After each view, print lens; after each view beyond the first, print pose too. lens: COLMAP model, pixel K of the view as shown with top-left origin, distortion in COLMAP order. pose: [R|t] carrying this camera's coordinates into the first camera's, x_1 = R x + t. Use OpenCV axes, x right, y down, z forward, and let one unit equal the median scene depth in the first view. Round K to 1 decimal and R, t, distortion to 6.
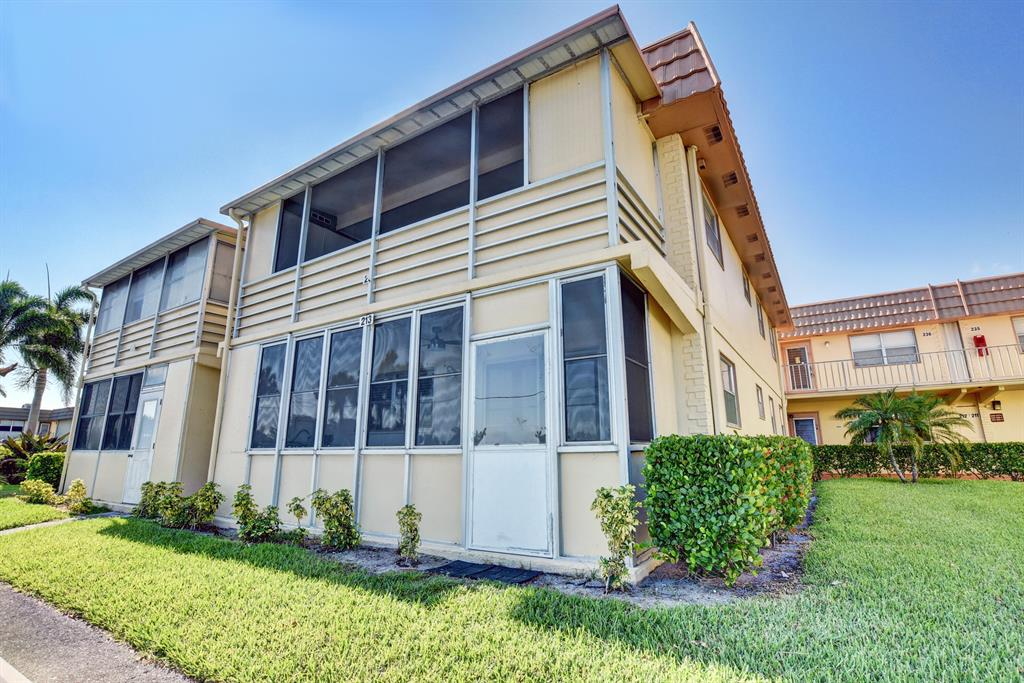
lens RADIAL K [[481.8, 0, 511.9], [0, 481.8, 336.3], [0, 0, 1]] dist [-0.018970, 0.000125]
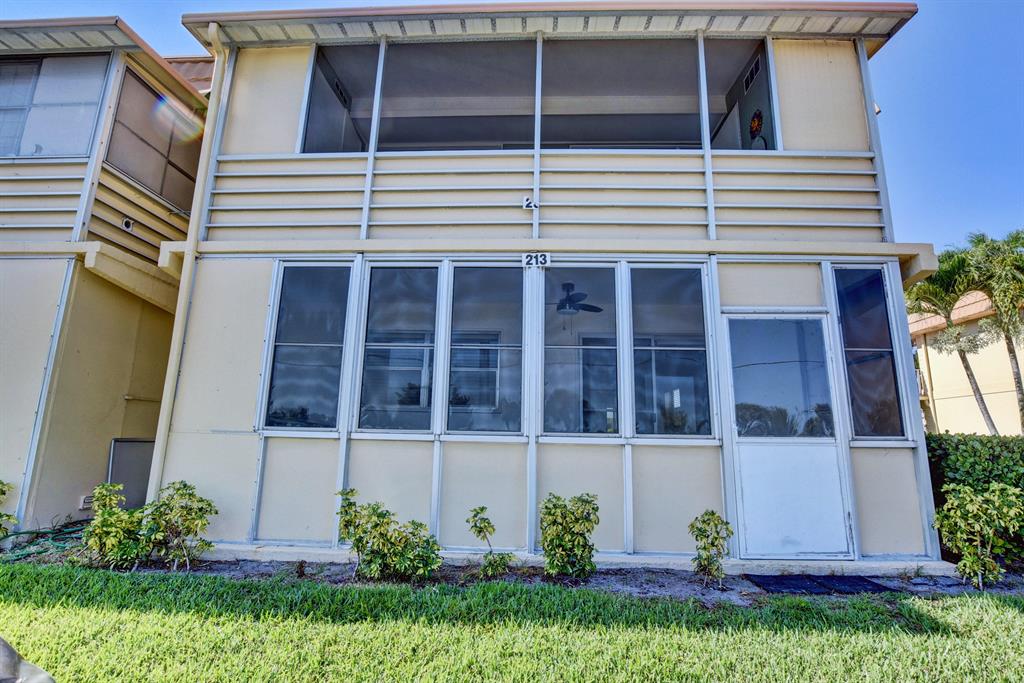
lens RADIAL K [[455.3, 0, 512.0], [0, 455.3, 357.7], [0, 0, 1]] dist [-0.022372, 0.001085]
pose [[0.862859, 0.115389, 0.492098, -0.567848], [-0.144410, 0.989290, 0.021241, 0.089986], [-0.484377, -0.089392, 0.870281, 0.355598]]
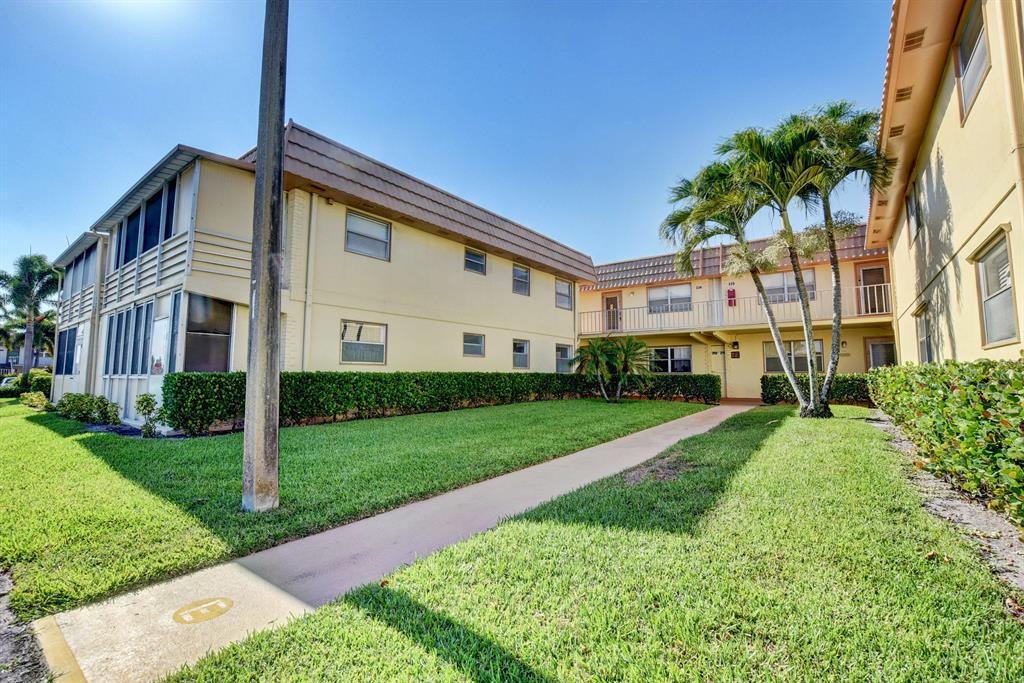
lens RADIAL K [[448.2, 0, 514.3], [0, 448.2, 335.9], [0, 0, 1]] dist [-0.036524, 0.002940]
pose [[0.998183, 0.000261, -0.060248, 1.028654], [0.008841, 0.988531, 0.150762, -0.130550], [0.059596, -0.151020, 0.986733, -0.442815]]
